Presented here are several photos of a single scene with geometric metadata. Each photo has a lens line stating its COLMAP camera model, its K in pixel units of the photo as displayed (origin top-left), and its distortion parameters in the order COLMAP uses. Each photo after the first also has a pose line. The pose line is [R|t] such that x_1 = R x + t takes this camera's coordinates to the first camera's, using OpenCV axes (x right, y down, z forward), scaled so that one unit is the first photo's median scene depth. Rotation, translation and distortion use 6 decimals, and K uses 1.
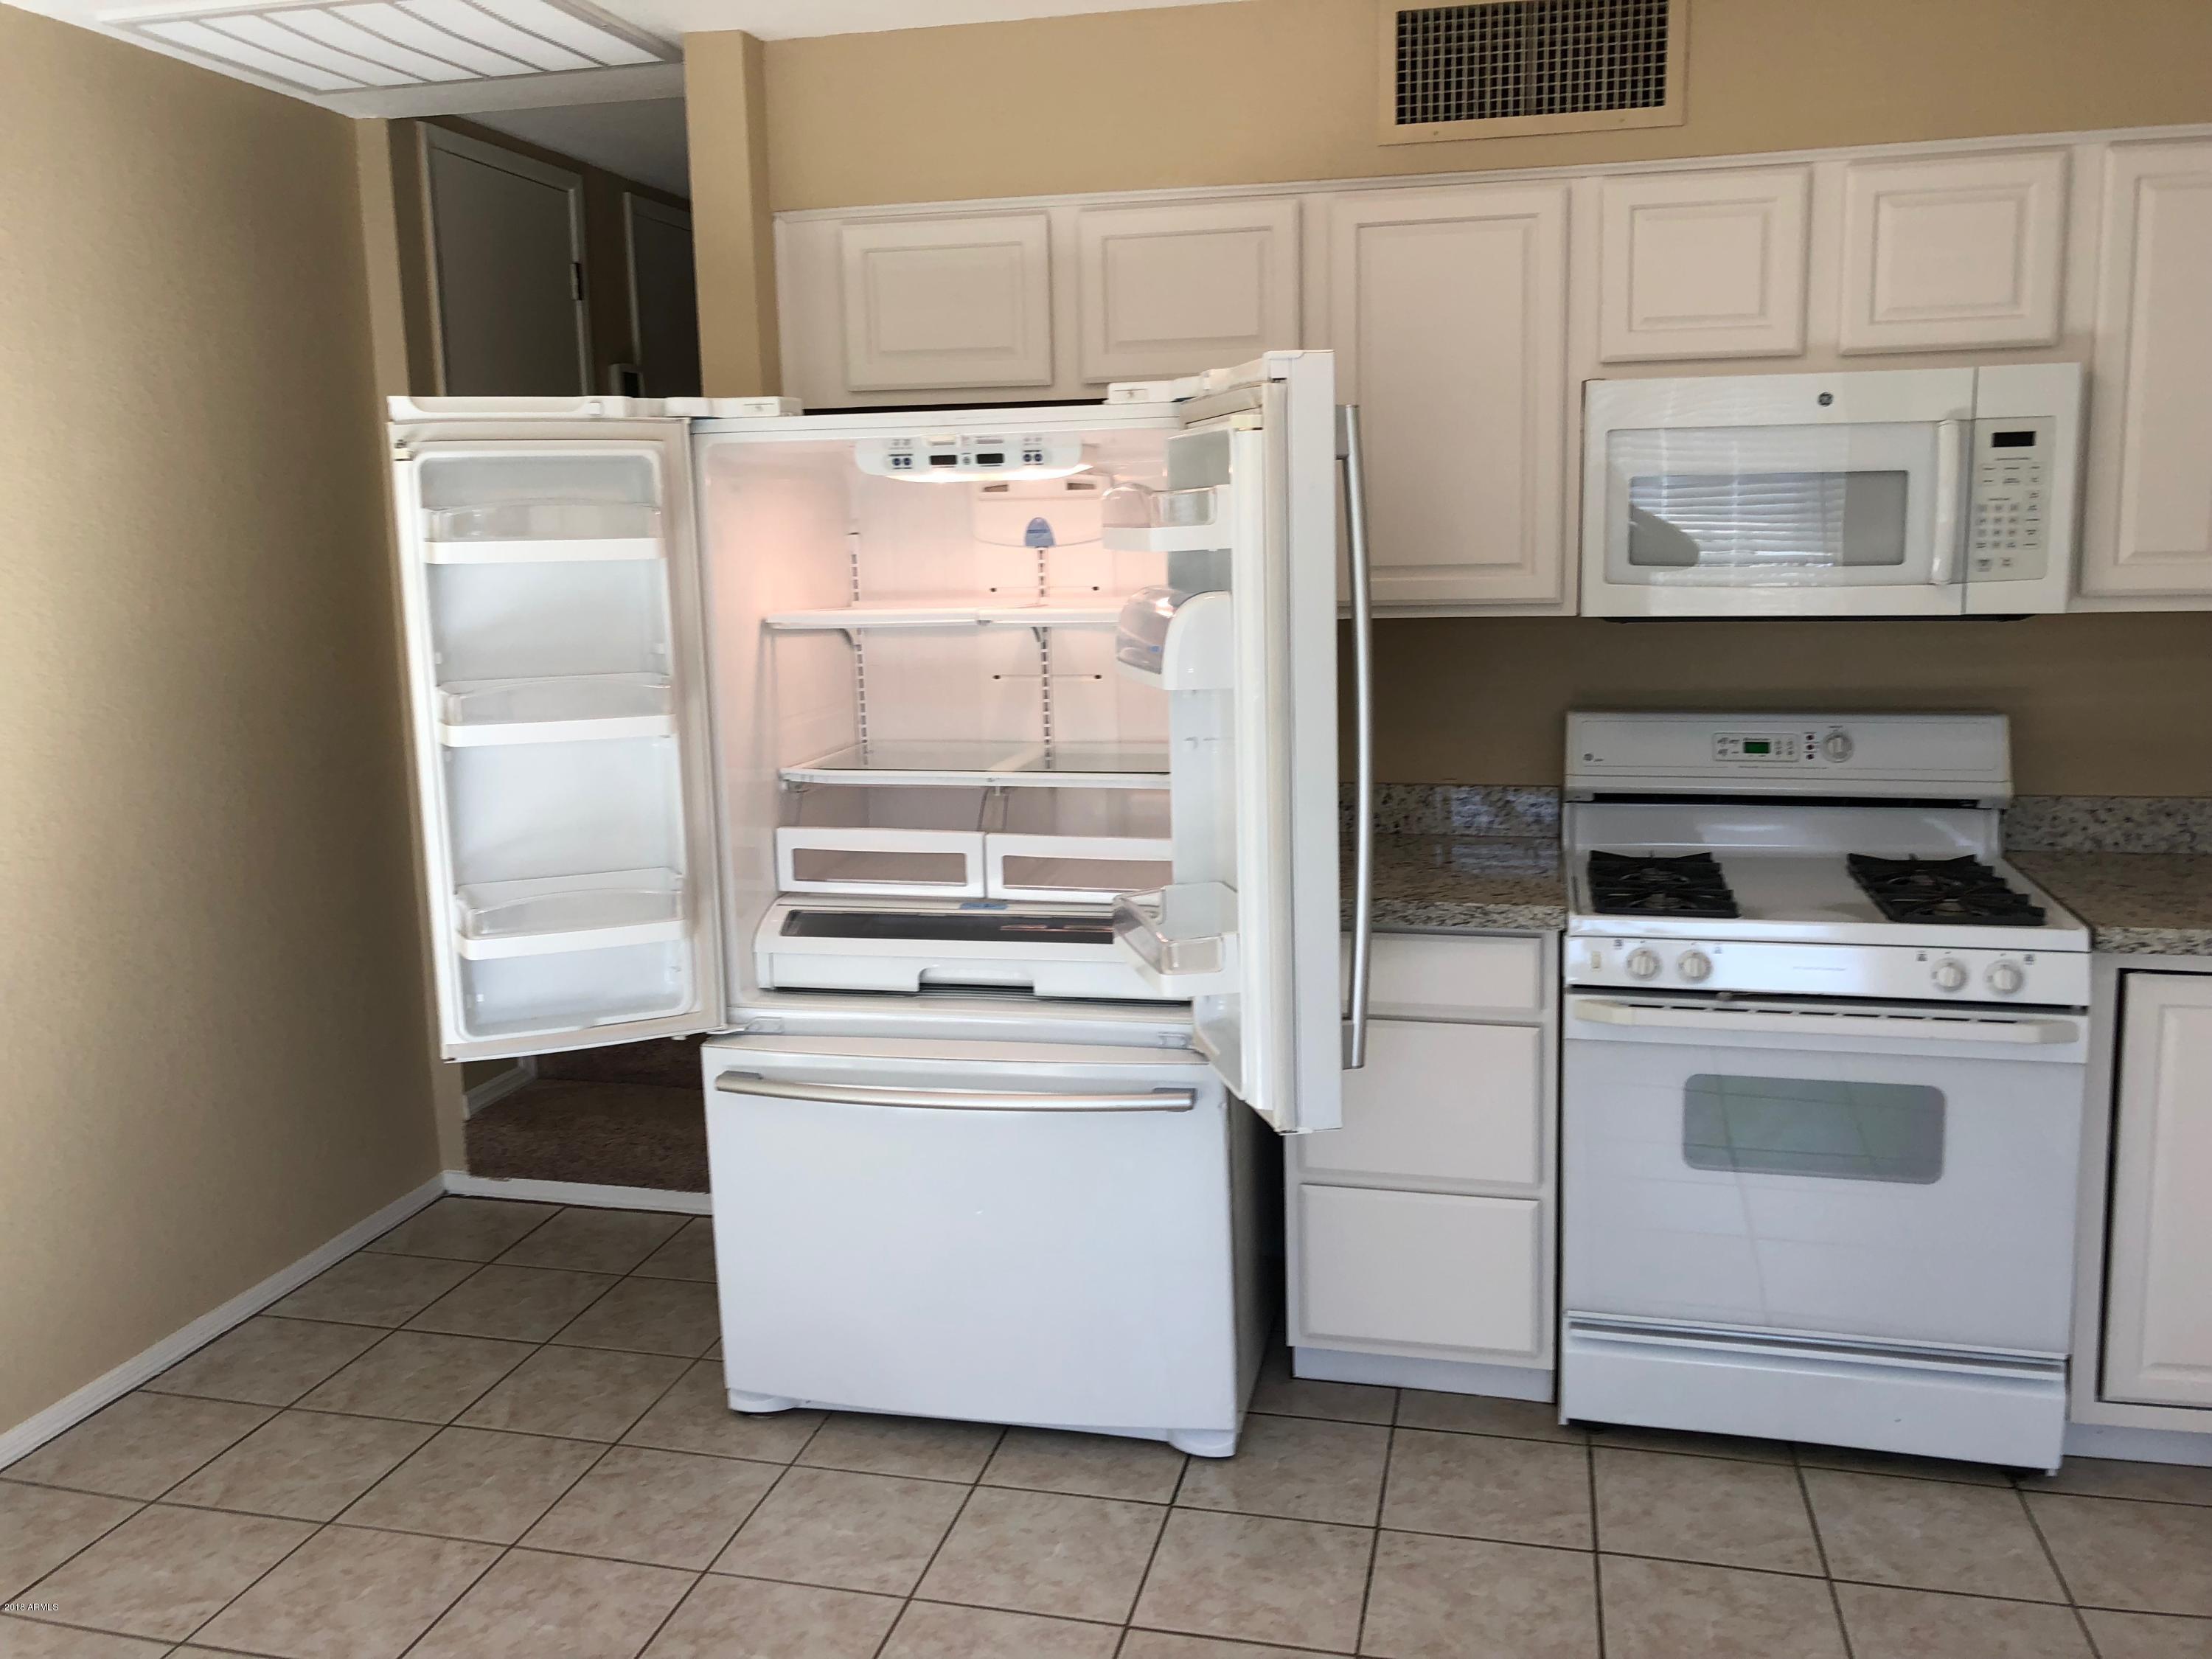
lens RADIAL K [[1801.9, 0, 1075.8], [0, 1801.9, 784.1], [0, 0, 1]] dist [0.004892, -0.000261]
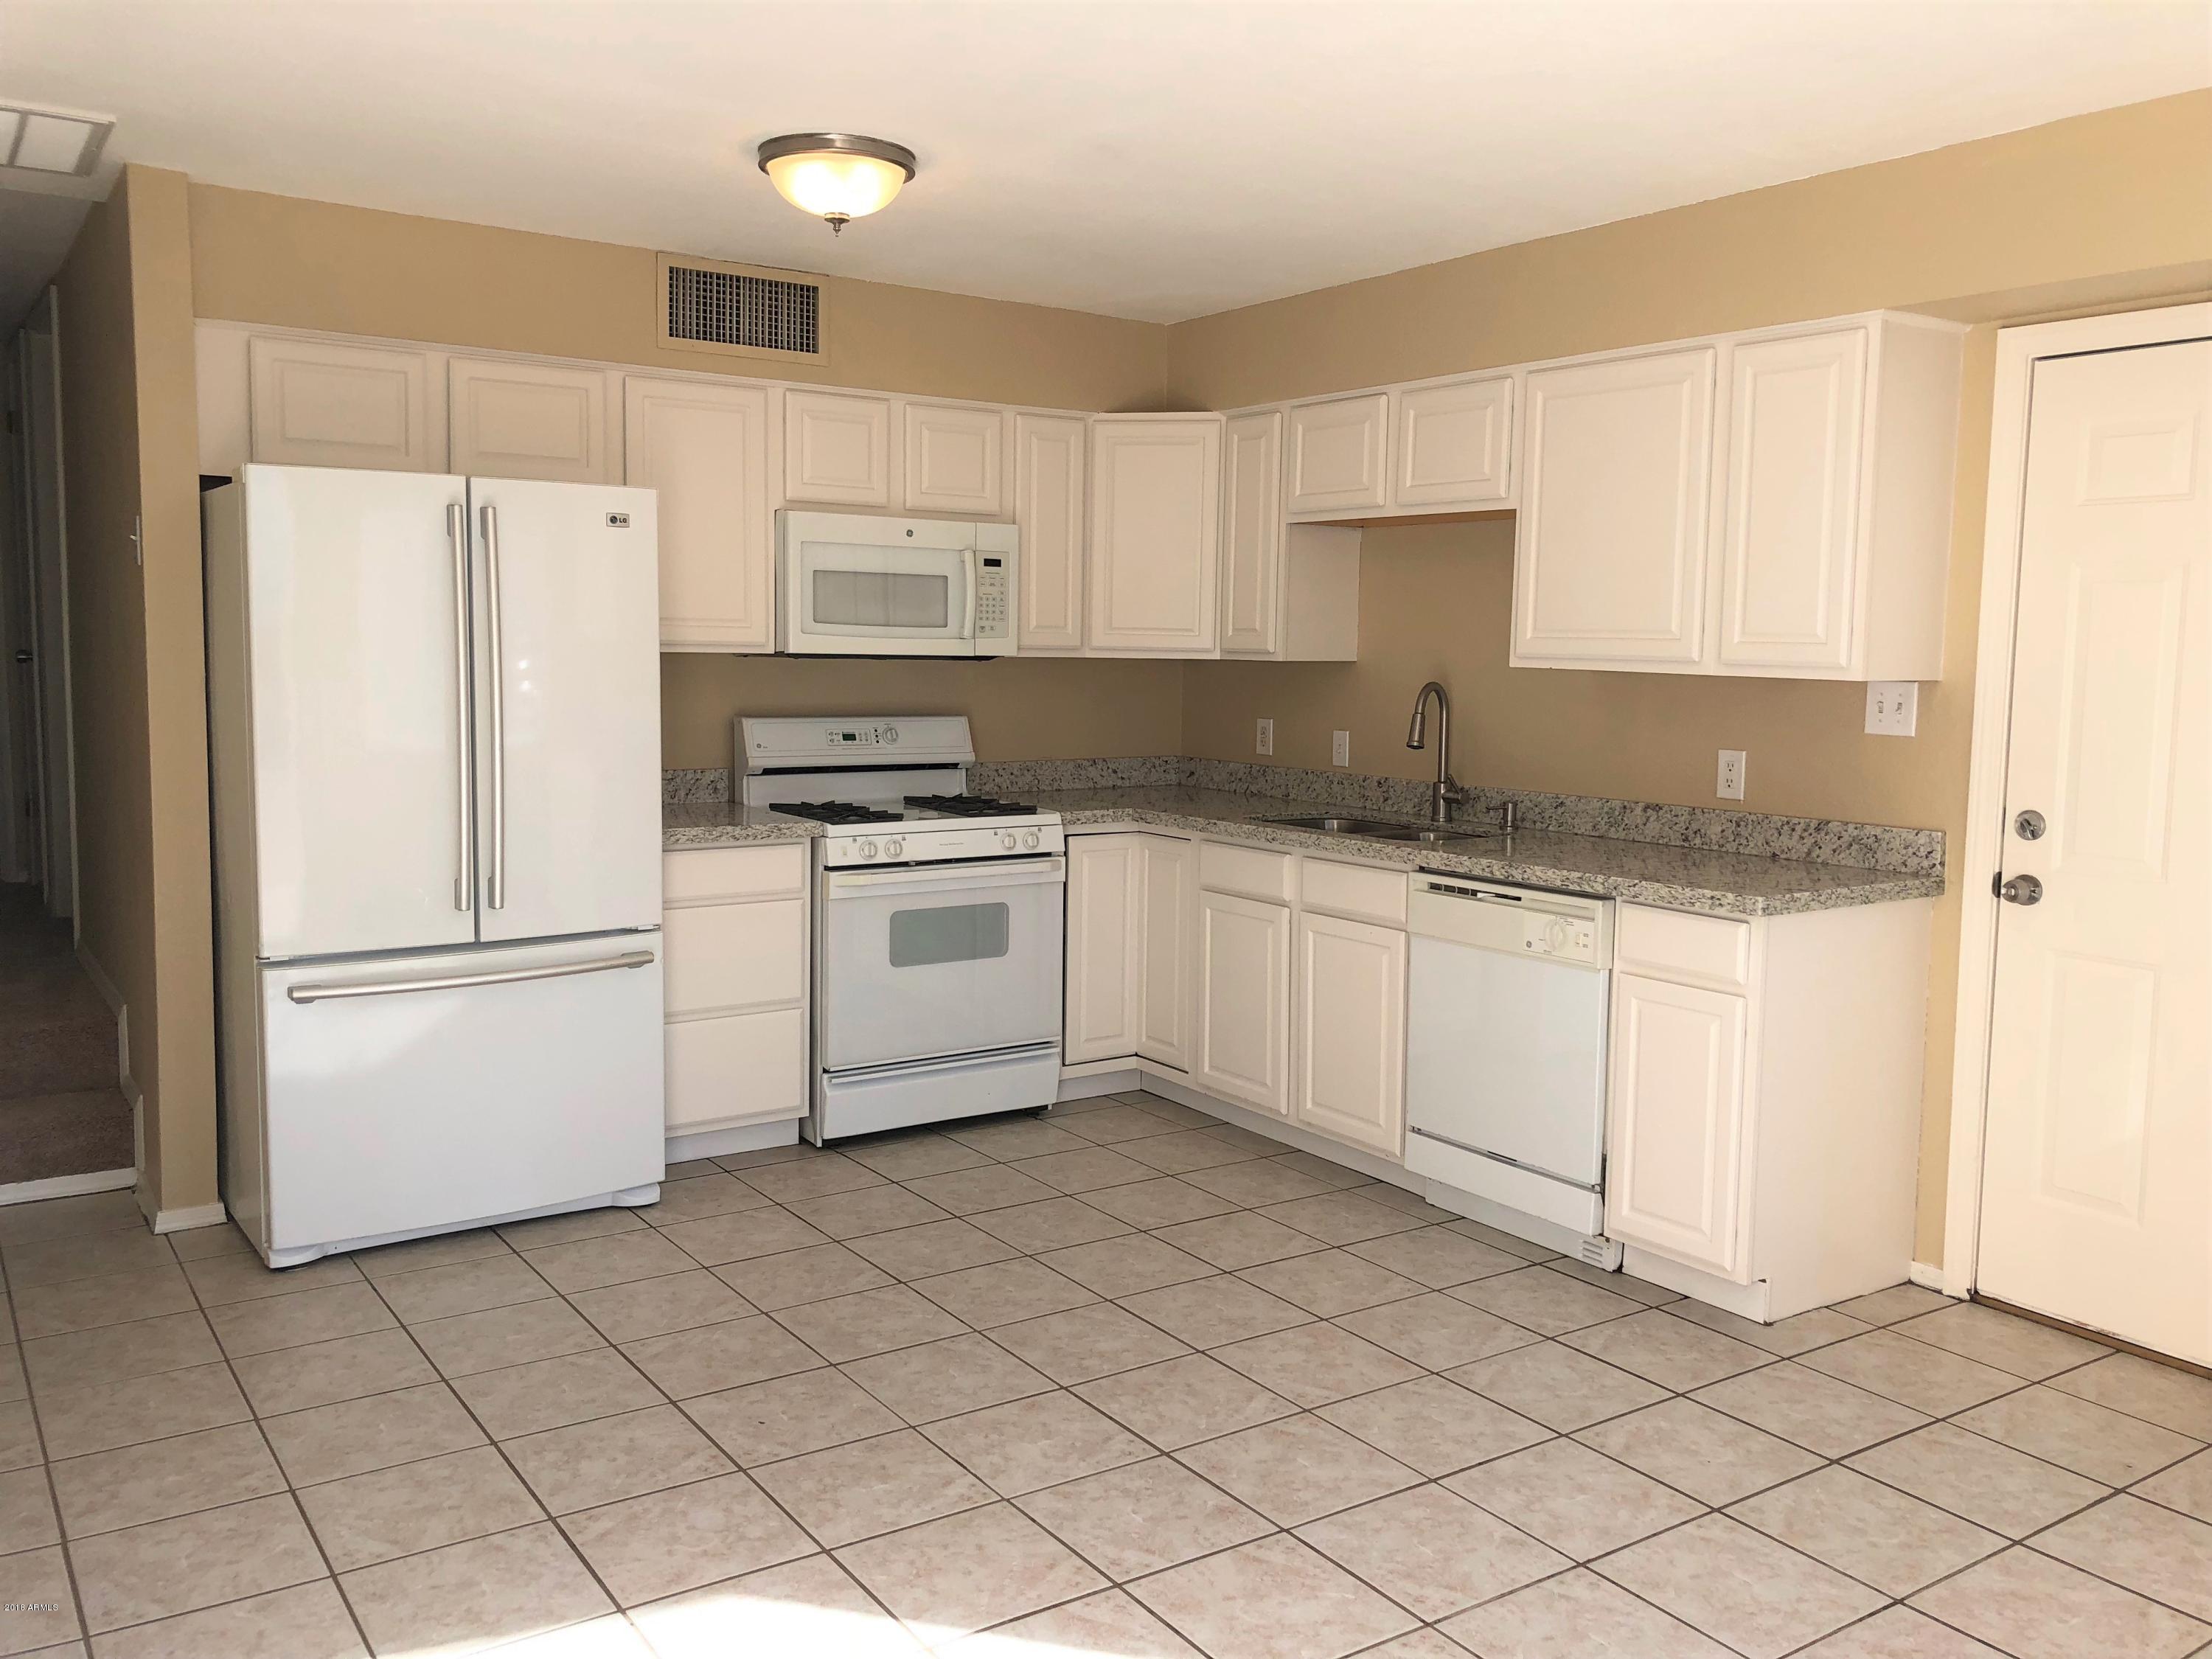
lens RADIAL K [[1812.3, 0, 1108.2], [0, 1812.3, 796.9], [0, 0, 1]] dist [0.046519, -0.003728]
pose [[0.652816, -0.029017, 0.756960, -0.821882], [0.079100, 0.996415, -0.030021, 0.115977], [-0.753375, 0.079474, 0.652771, -0.299444]]
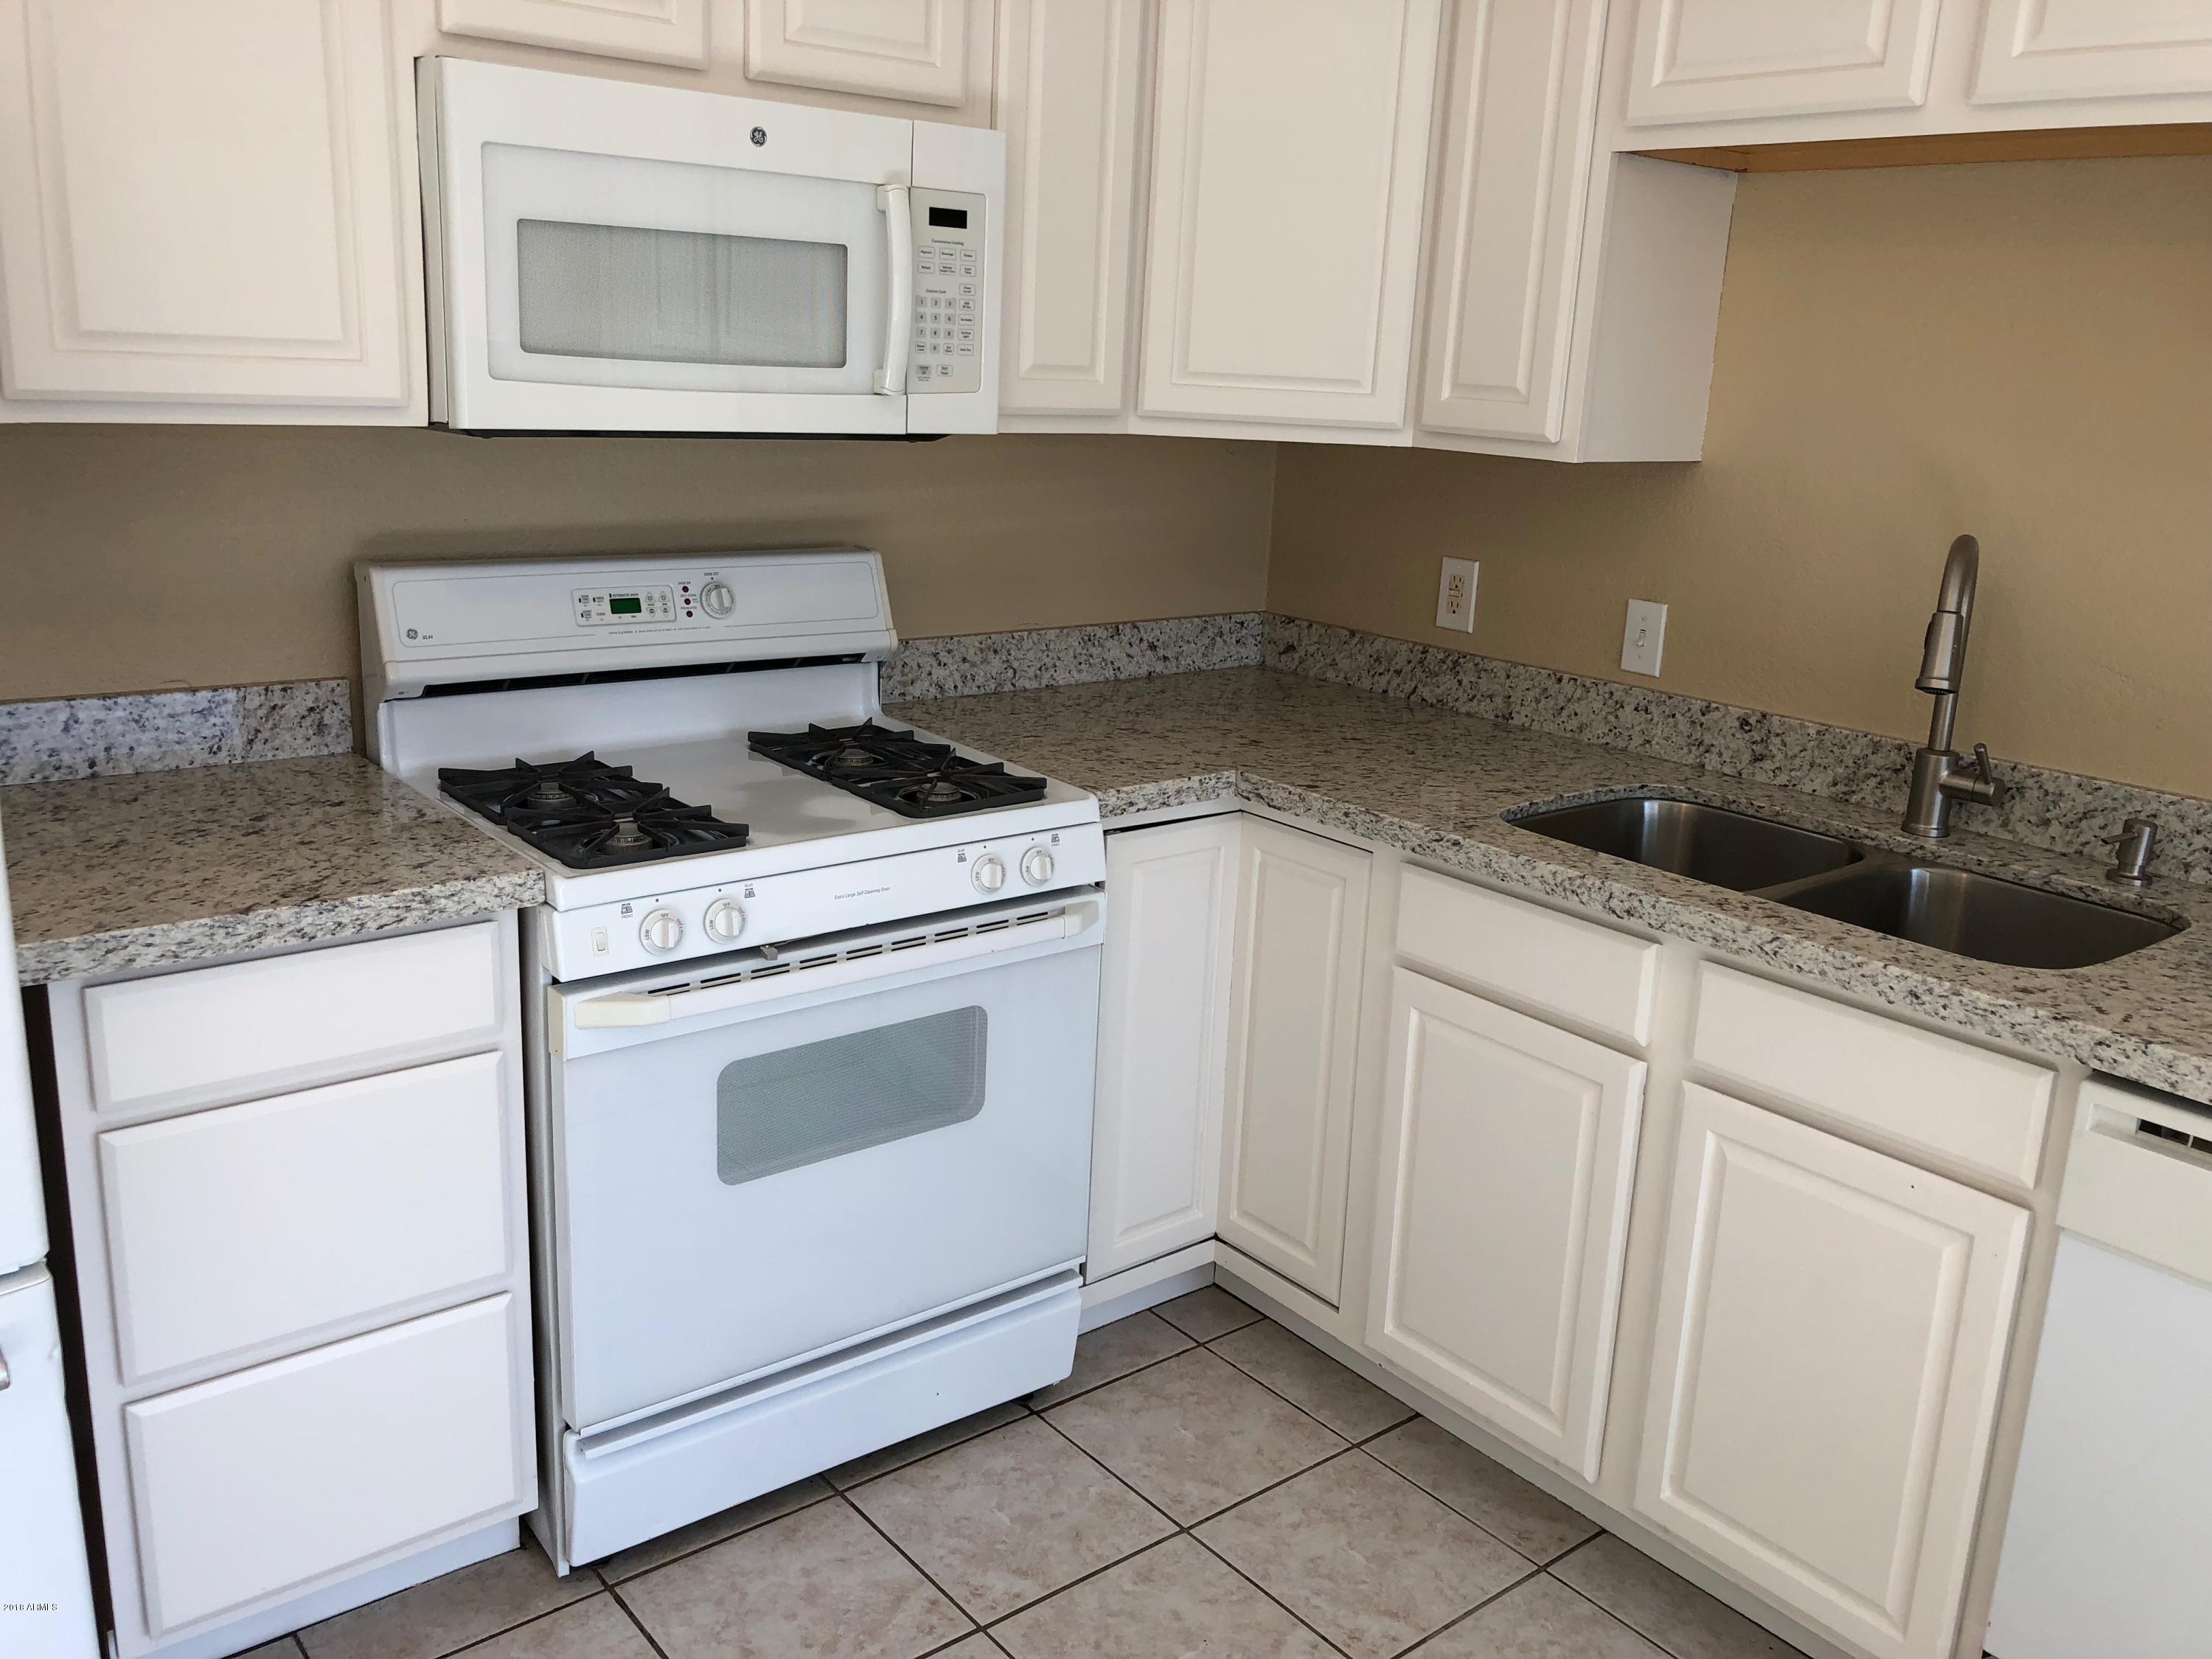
lens RADIAL K [[1800.7, 0, 1094.2], [0, 1800.7, 806.7], [0, 0, 1]] dist [0.006906, -0.006952]
pose [[0.591977, -0.150131, 0.791849, -0.131584], [0.056607, 0.987816, 0.144966, -0.039796], [-0.803965, -0.040992, 0.593263, 0.435971]]
